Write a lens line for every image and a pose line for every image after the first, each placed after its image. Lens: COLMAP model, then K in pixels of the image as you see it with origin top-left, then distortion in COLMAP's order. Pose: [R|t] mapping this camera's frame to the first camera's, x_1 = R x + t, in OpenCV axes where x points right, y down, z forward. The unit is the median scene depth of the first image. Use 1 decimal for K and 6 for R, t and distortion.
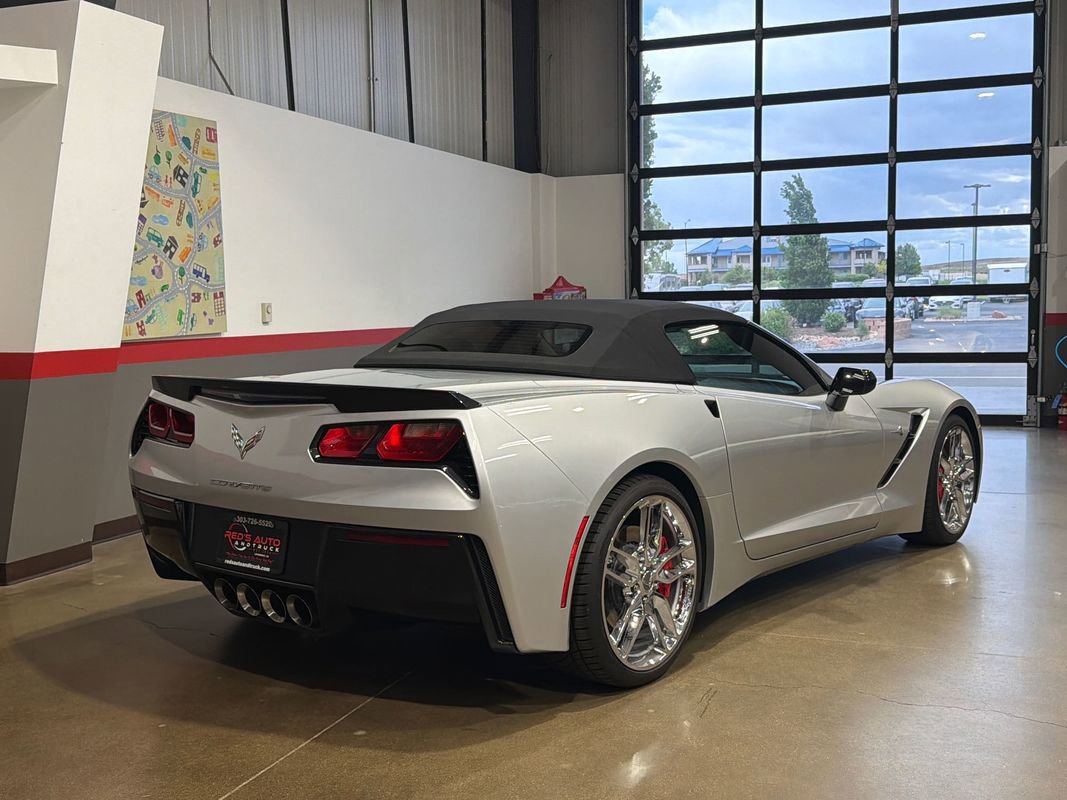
lens RADIAL K [[1183.1, 0, 533.5], [0, 1183.1, 400.0], [0, 0, 1]] dist [0.227056, -0.596759]
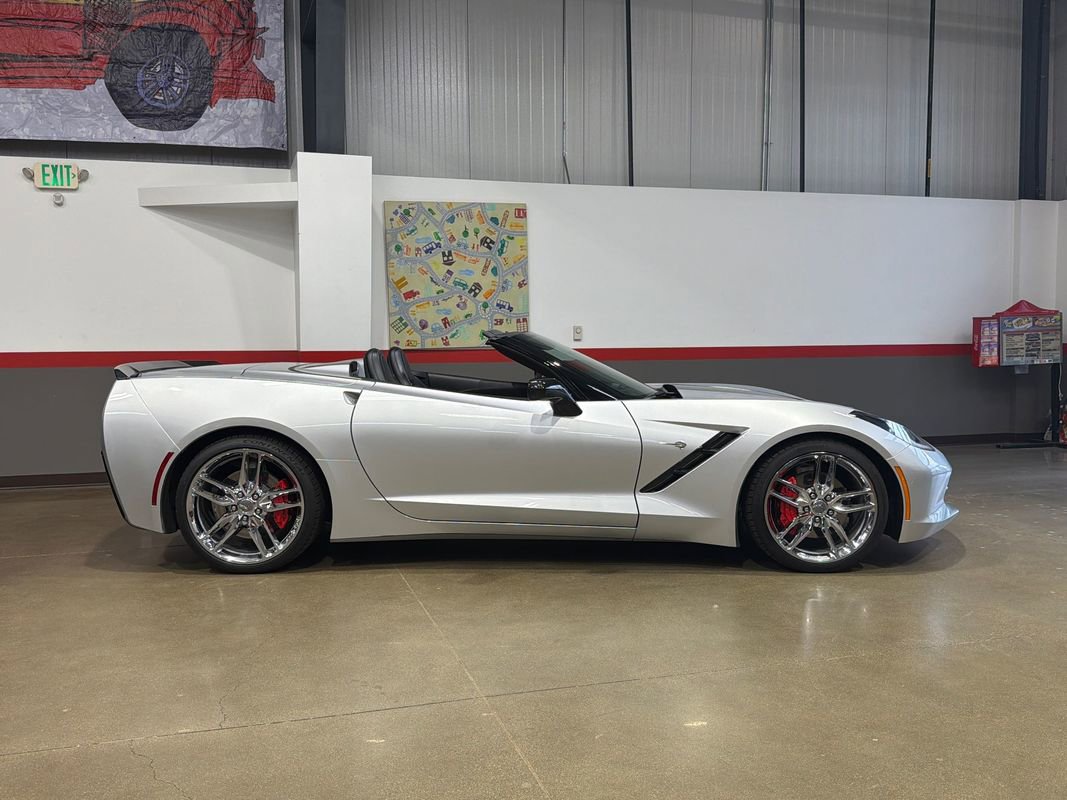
lens RADIAL K [[946.3, 0, 530.2], [0, 946.3, 400.0], [0, 0, 1]] dist [0.173473, -0.341275]
pose [[0.615563, 0.063329, -0.785539, 0.716396], [-0.070289, 0.997205, 0.025314, -0.020668], [0.784947, 0.039632, 0.618294, 0.302243]]
